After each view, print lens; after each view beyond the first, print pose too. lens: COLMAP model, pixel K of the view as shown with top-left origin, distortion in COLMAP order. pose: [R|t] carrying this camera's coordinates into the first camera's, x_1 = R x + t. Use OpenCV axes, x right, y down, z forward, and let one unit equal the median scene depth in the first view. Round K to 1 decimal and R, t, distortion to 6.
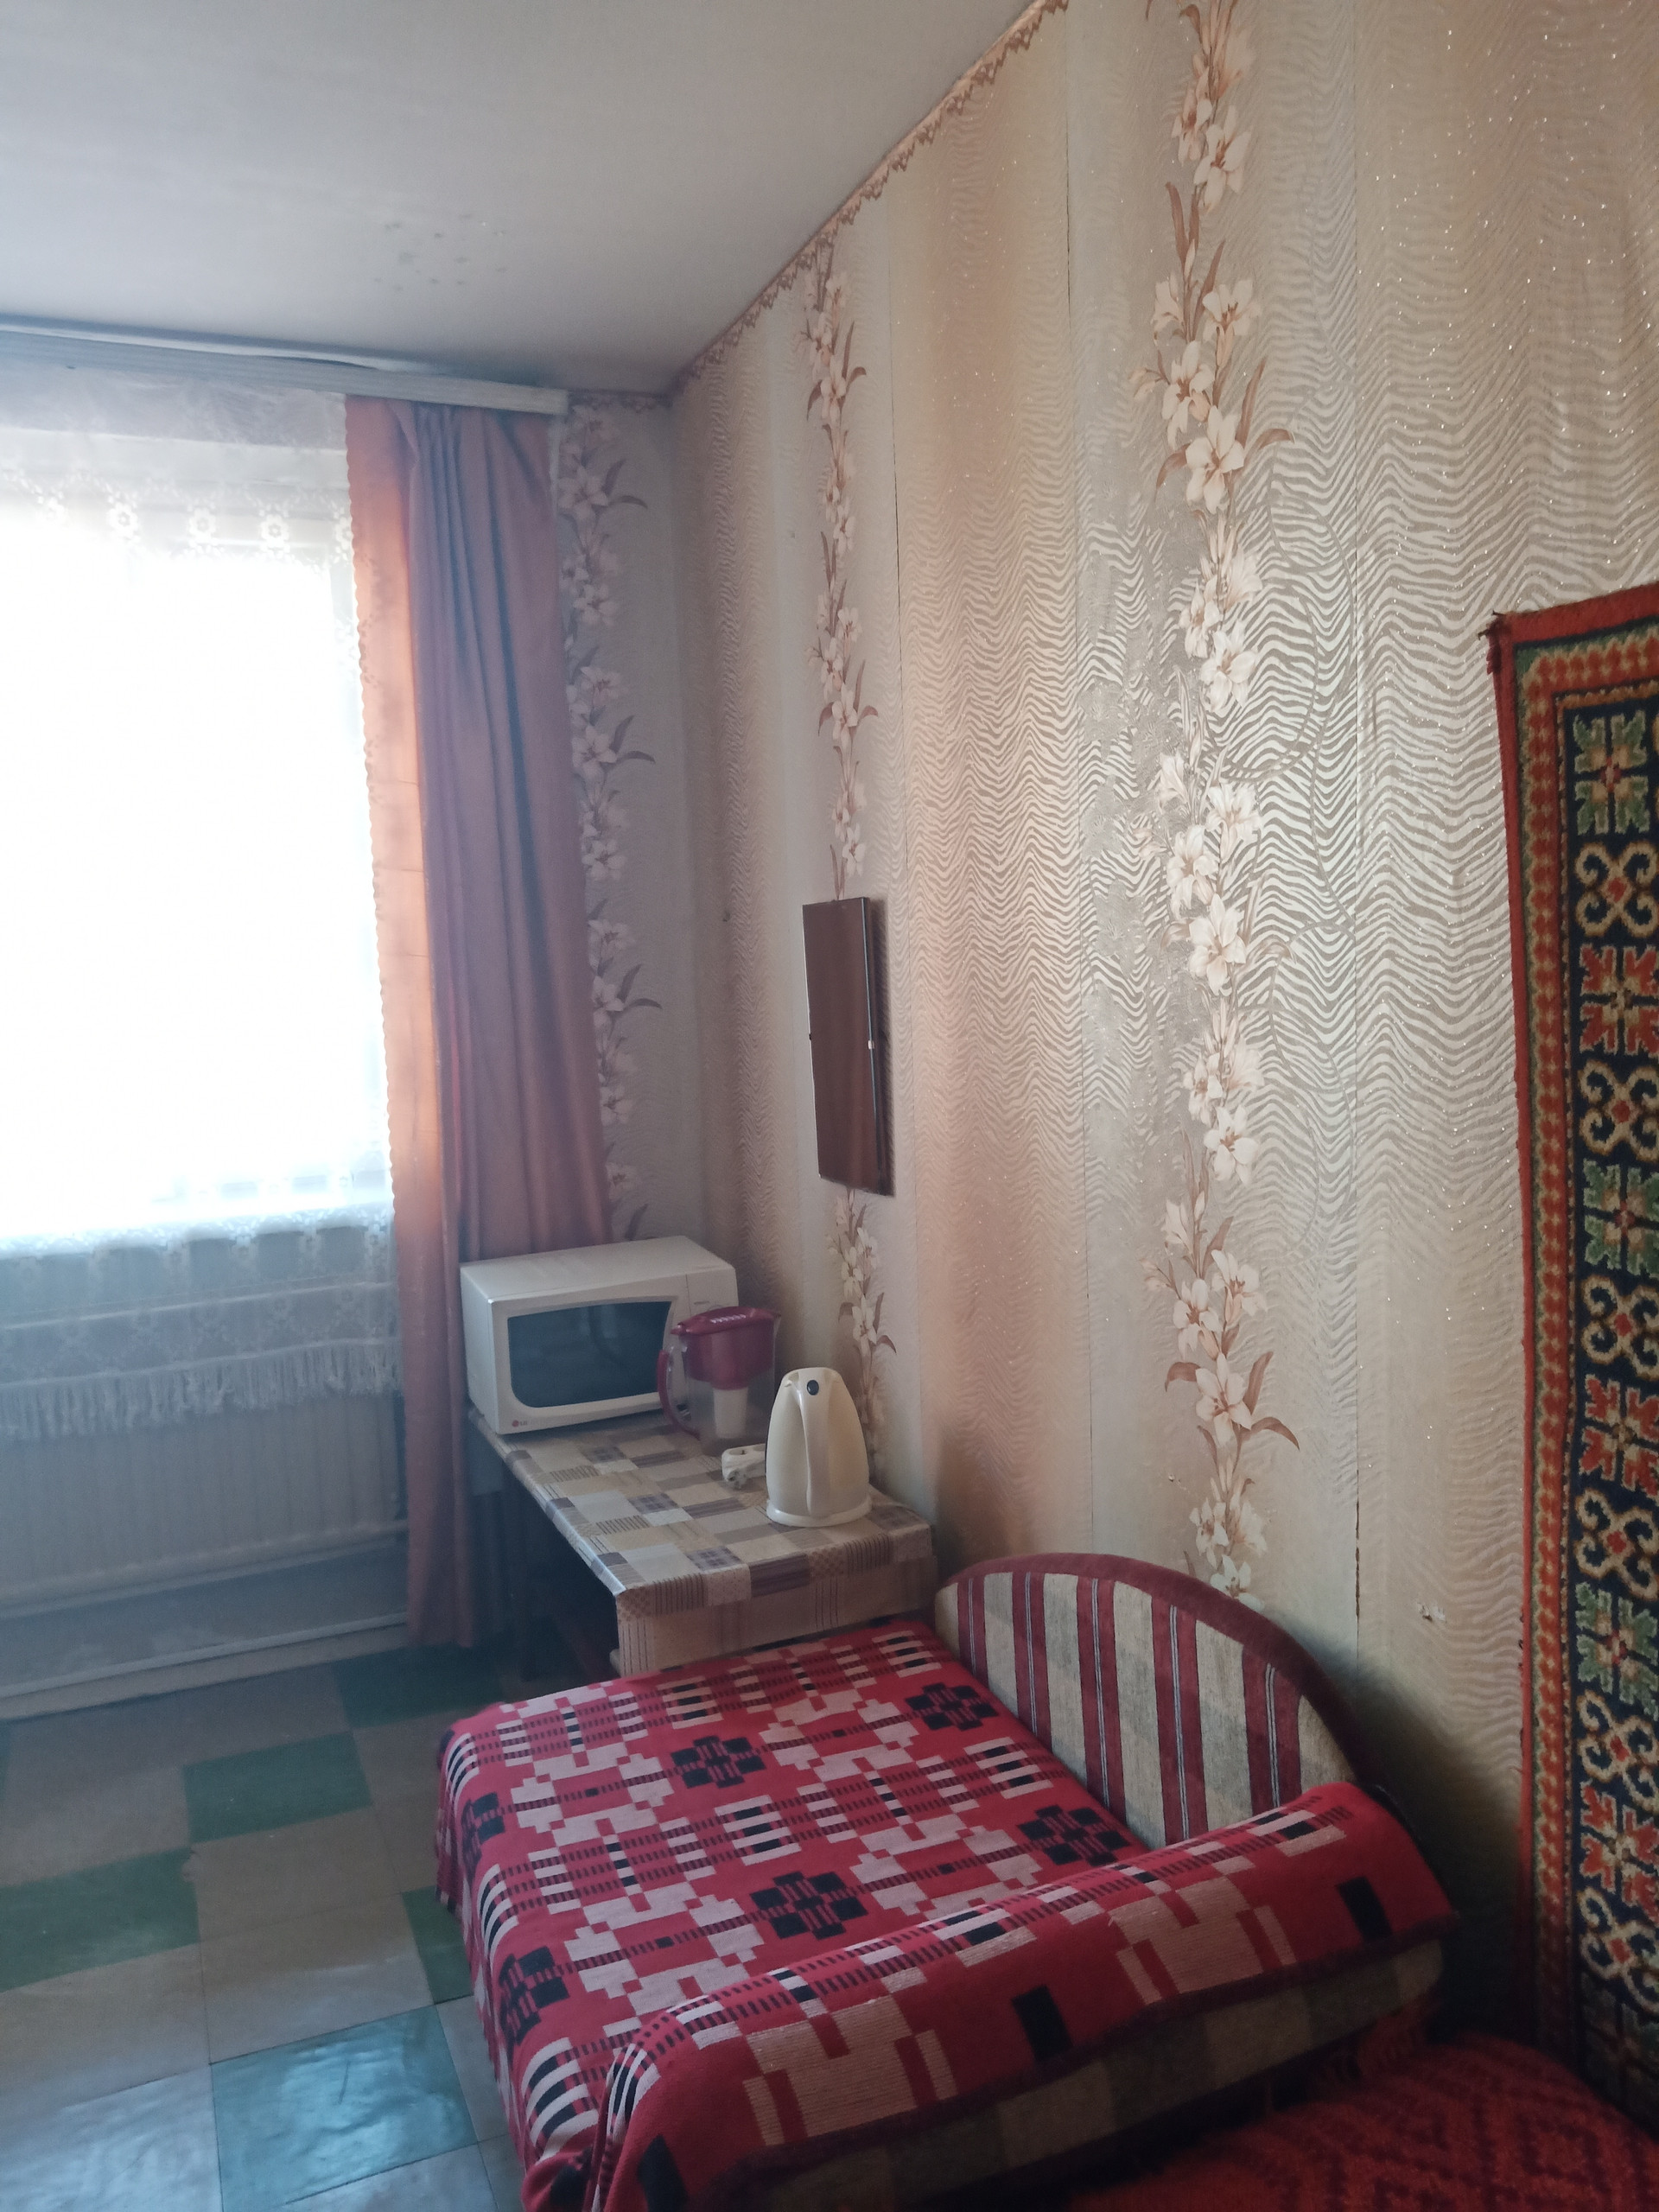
lens RADIAL K [[1629.6, 0, 829.5], [0, 1629.6, 1106.0], [0, 0, 1]] dist [-0.029761, -0.033164]
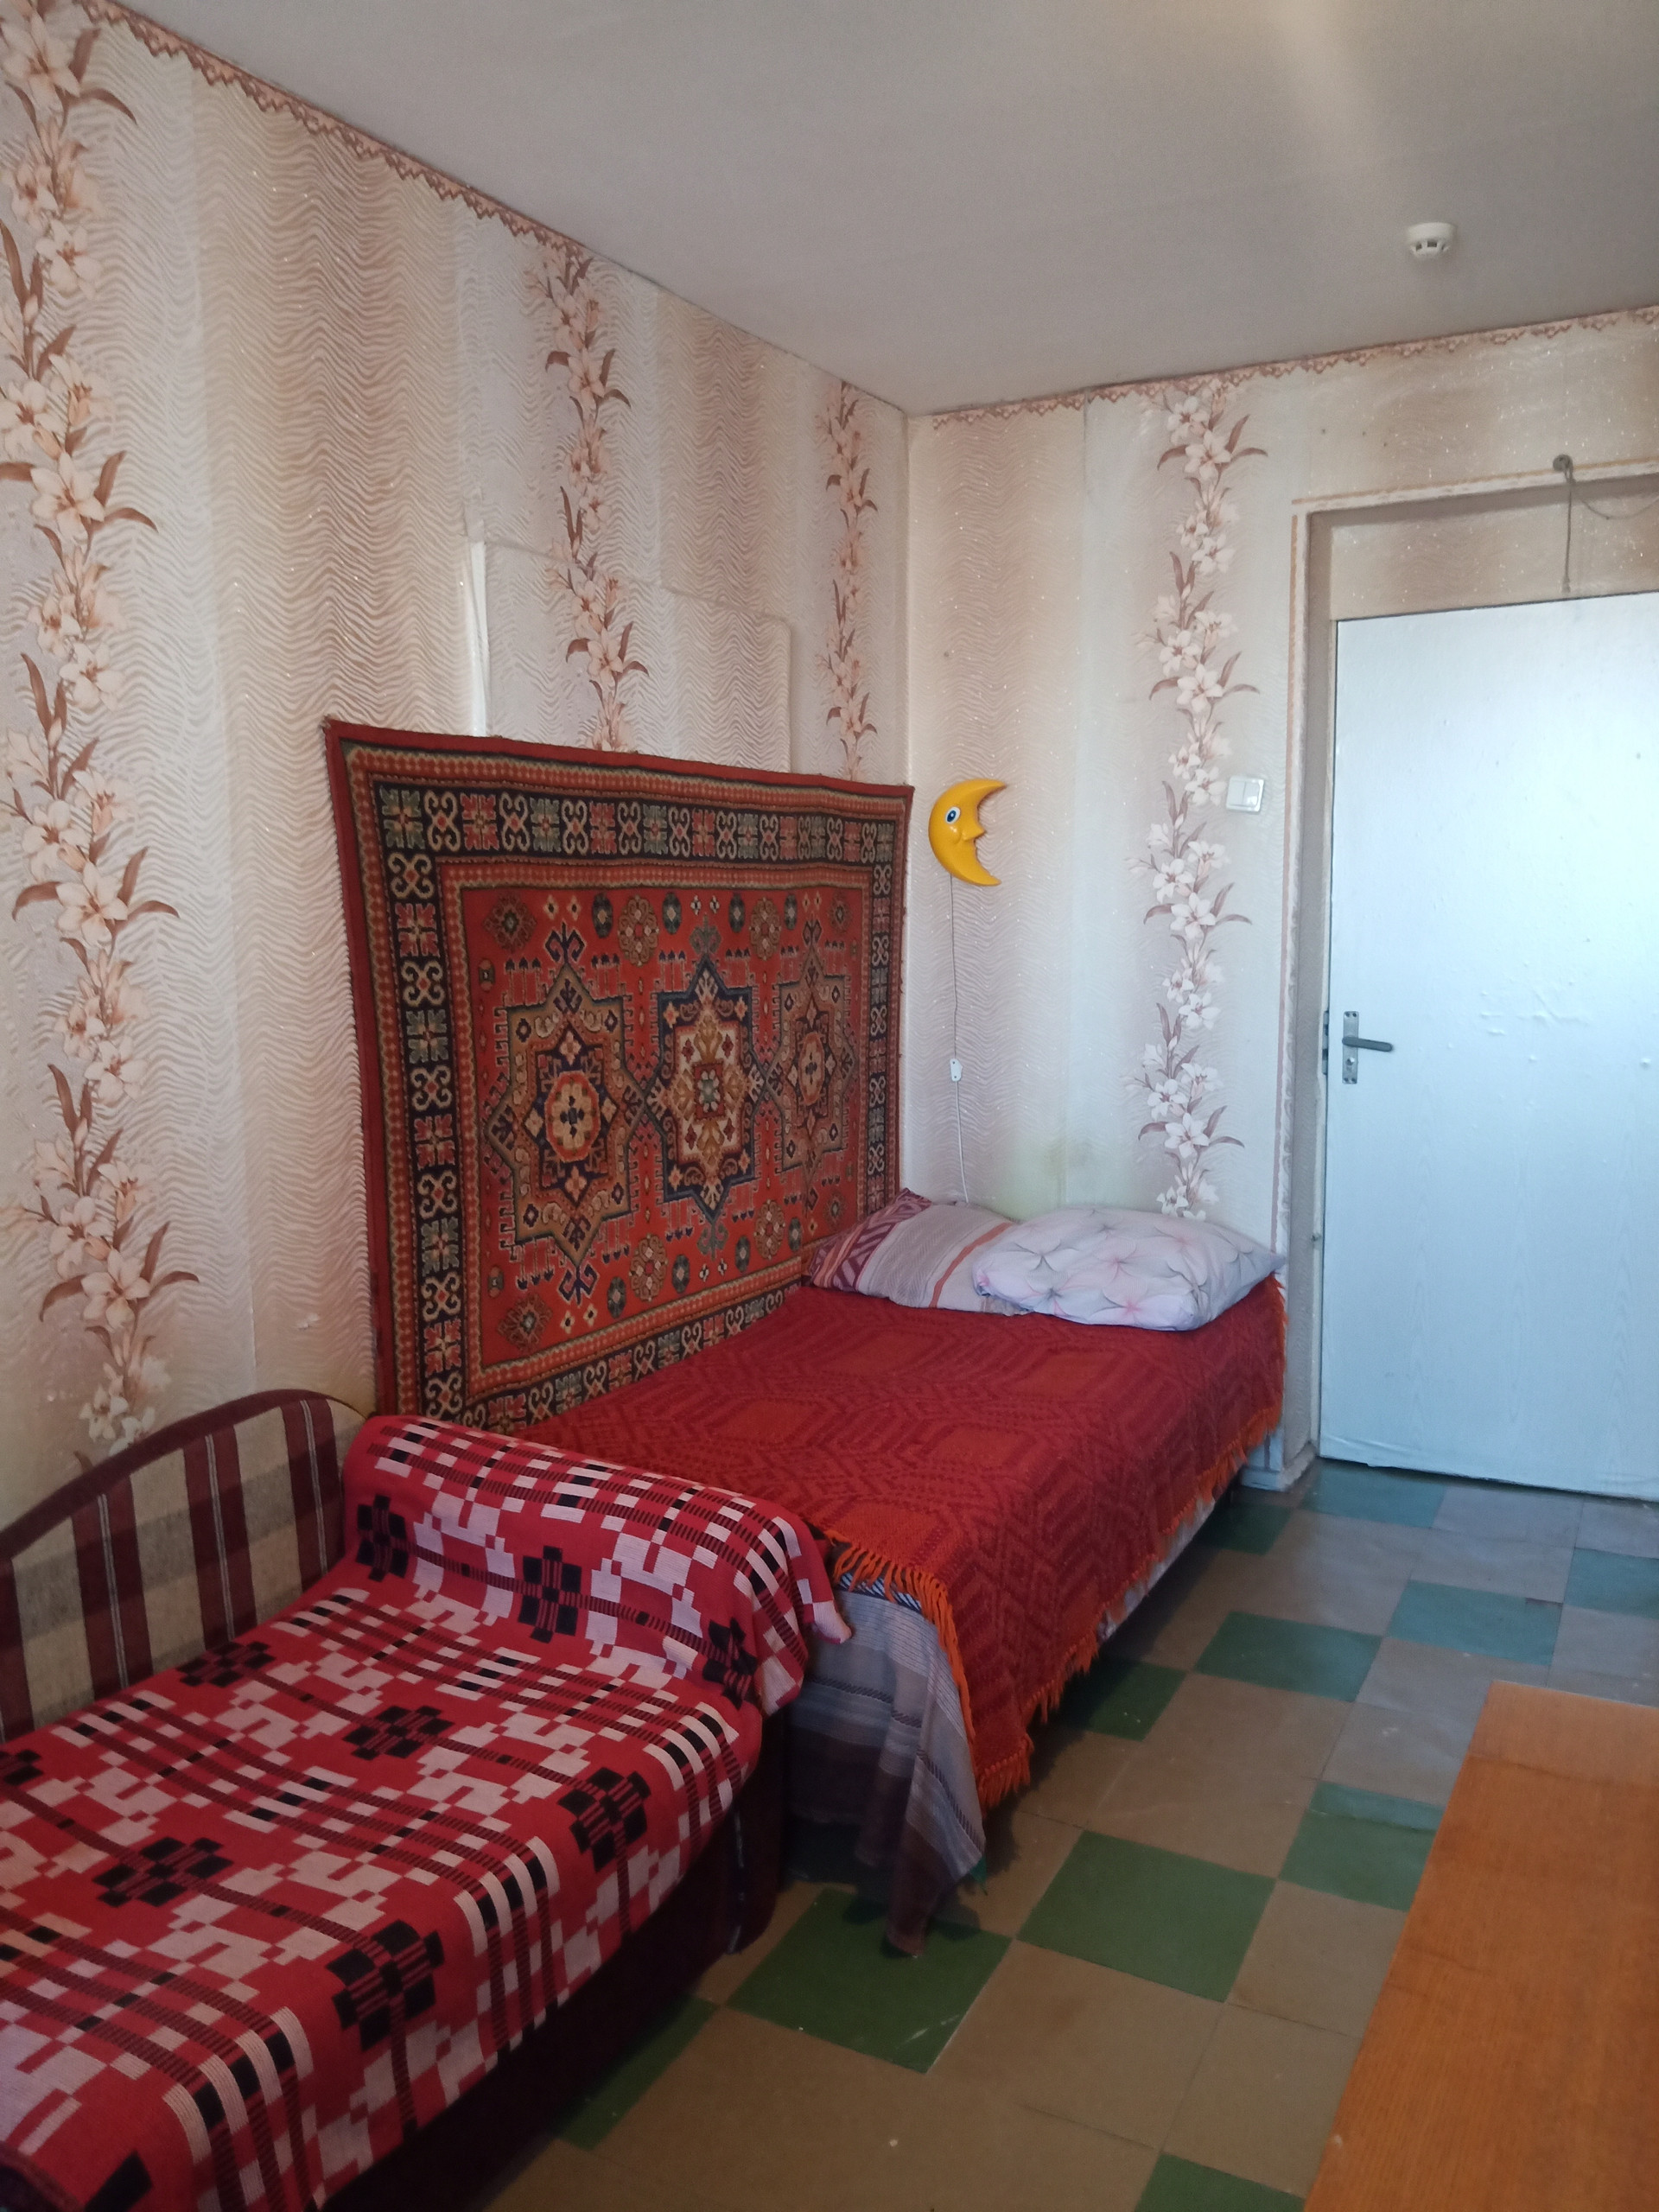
lens RADIAL K [[1629.6, 0, 829.5], [0, 1629.6, 1106.0], [0, 0, 1]] dist [-0.029761, -0.033164]
pose [[-0.621895, -0.060898, 0.780729, -1.422595], [0.109575, 0.980397, 0.163755, -0.123377], [-0.775397, 0.187386, -0.603031, 1.826218]]
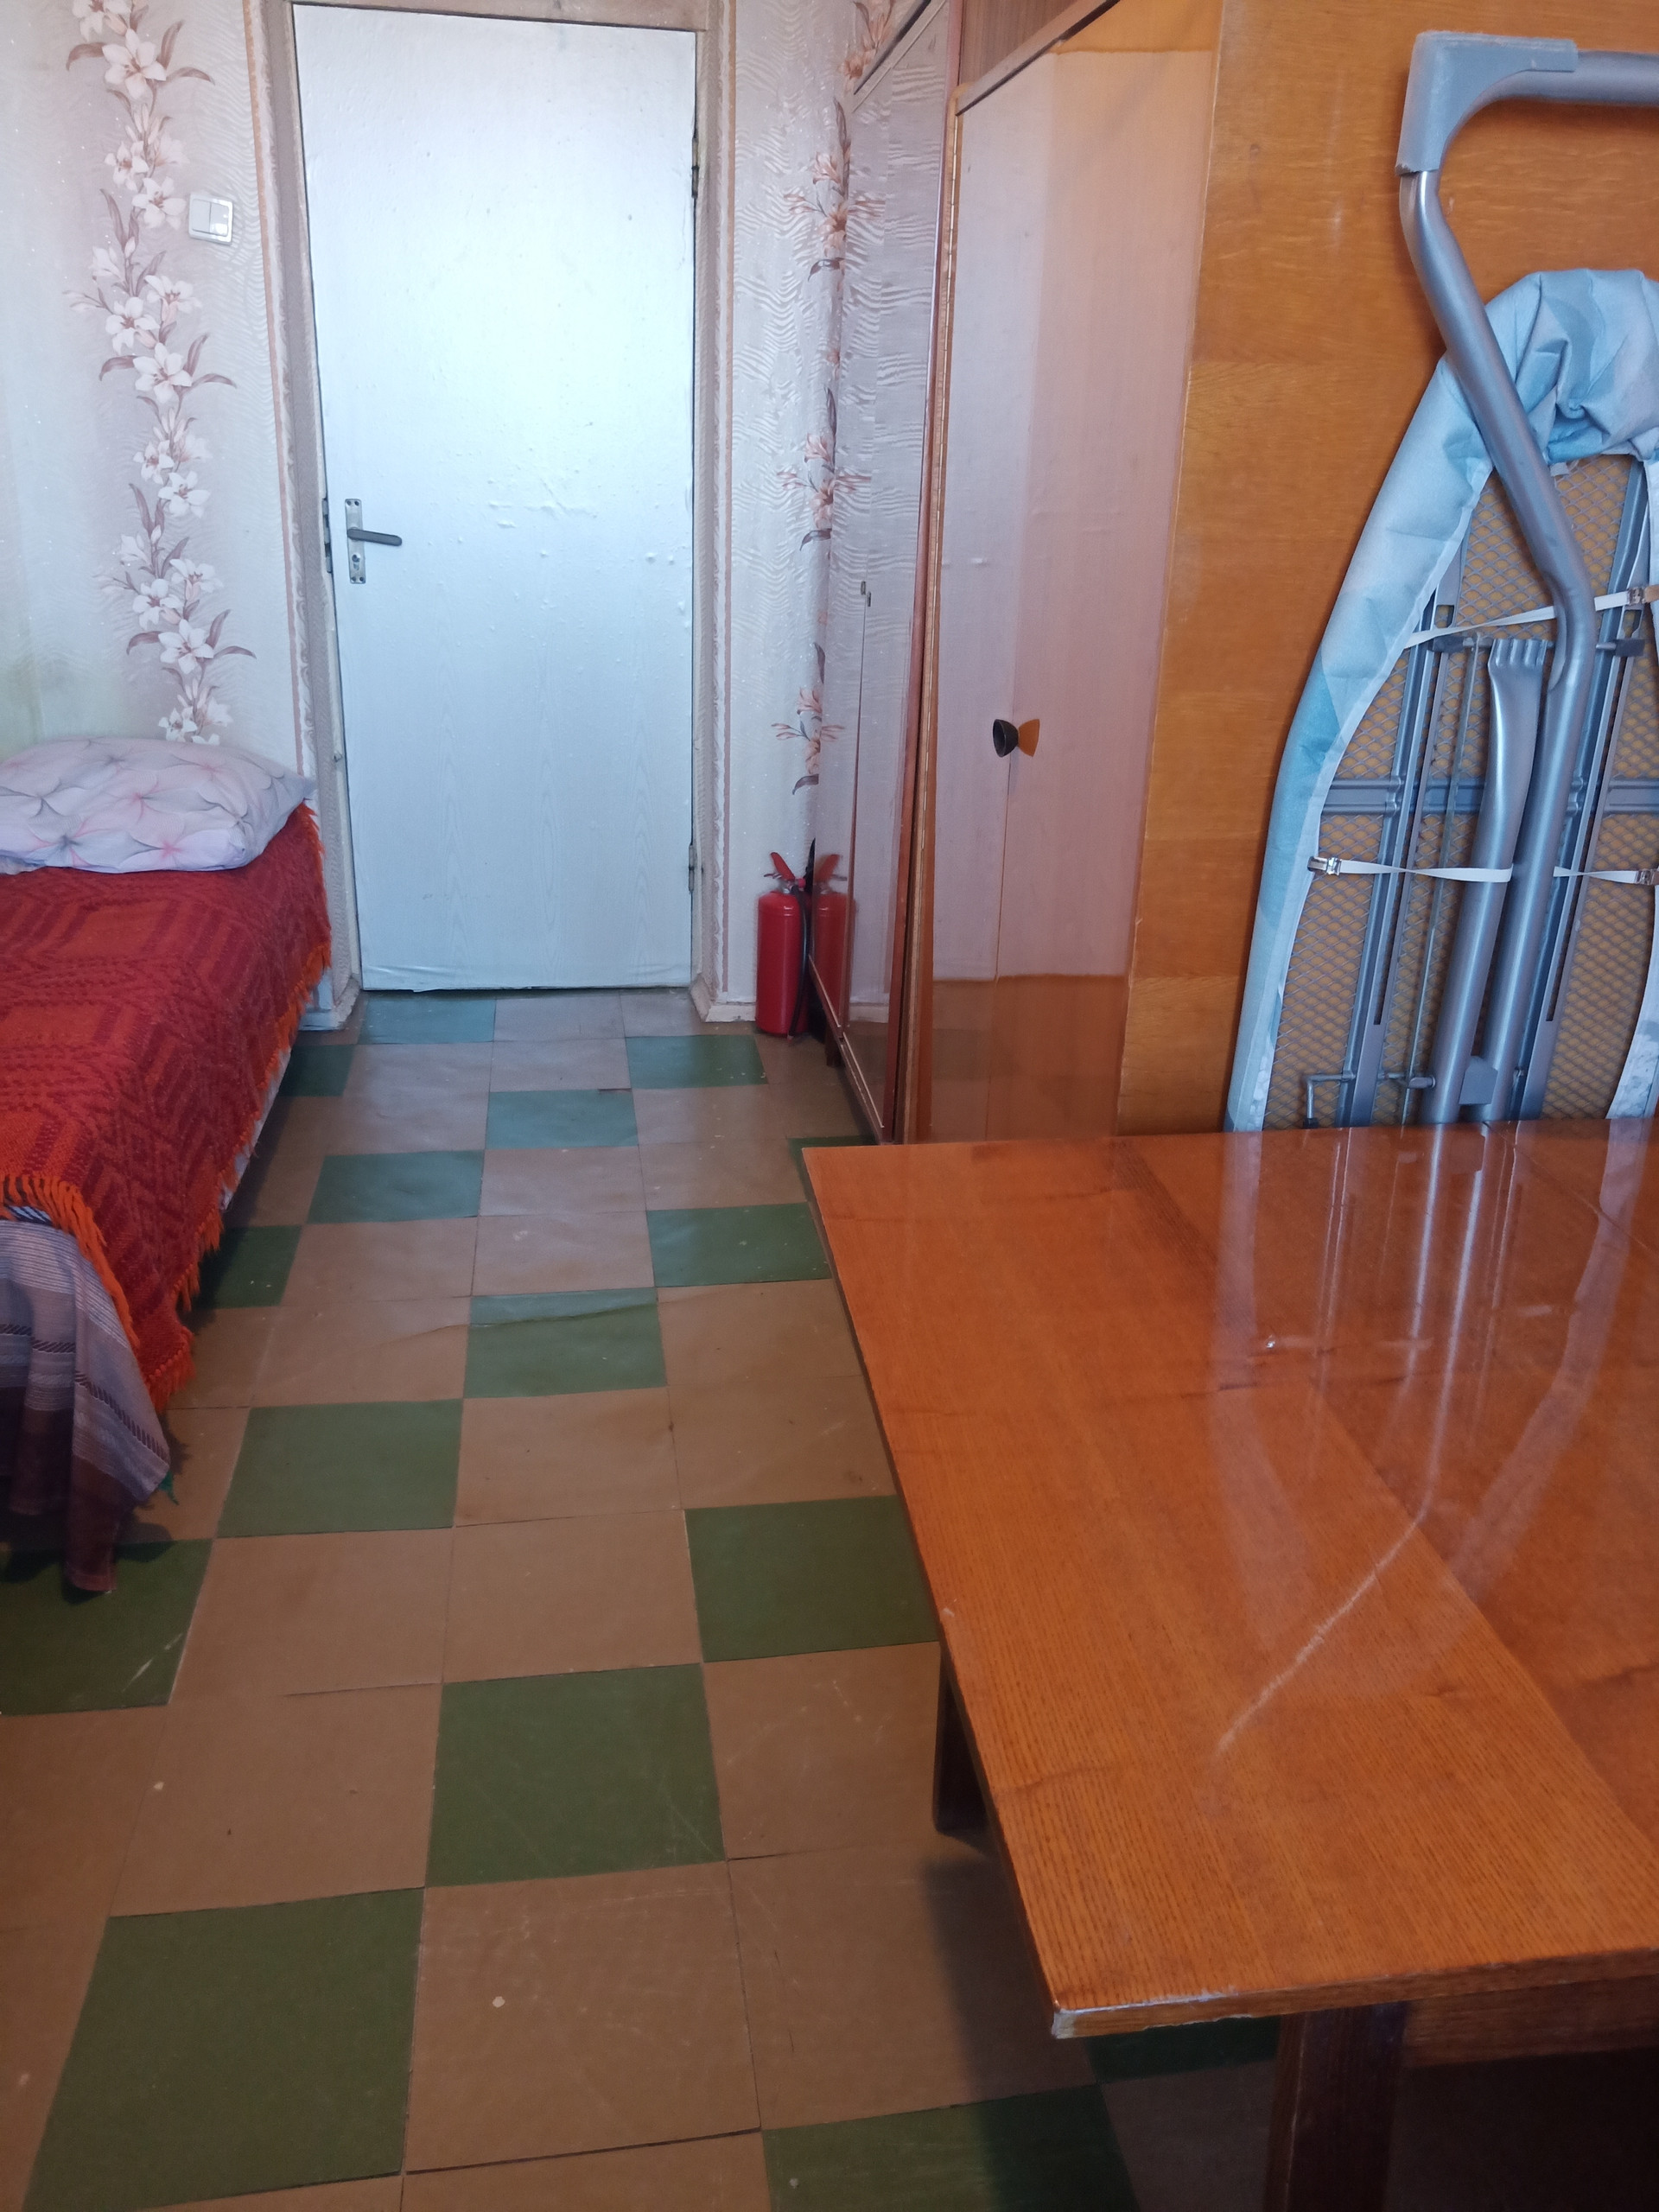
lens RADIAL K [[1654.4, 0, 829.5], [0, 1654.4, 1106.0], [0, 0, 1]] dist [0.004209, -0.030123]
pose [[-0.966760, -0.107307, 0.232080, -1.244509], [0.013396, 0.885168, 0.465079, -0.085772], [-0.255336, 0.452729, -0.854307, 1.837960]]
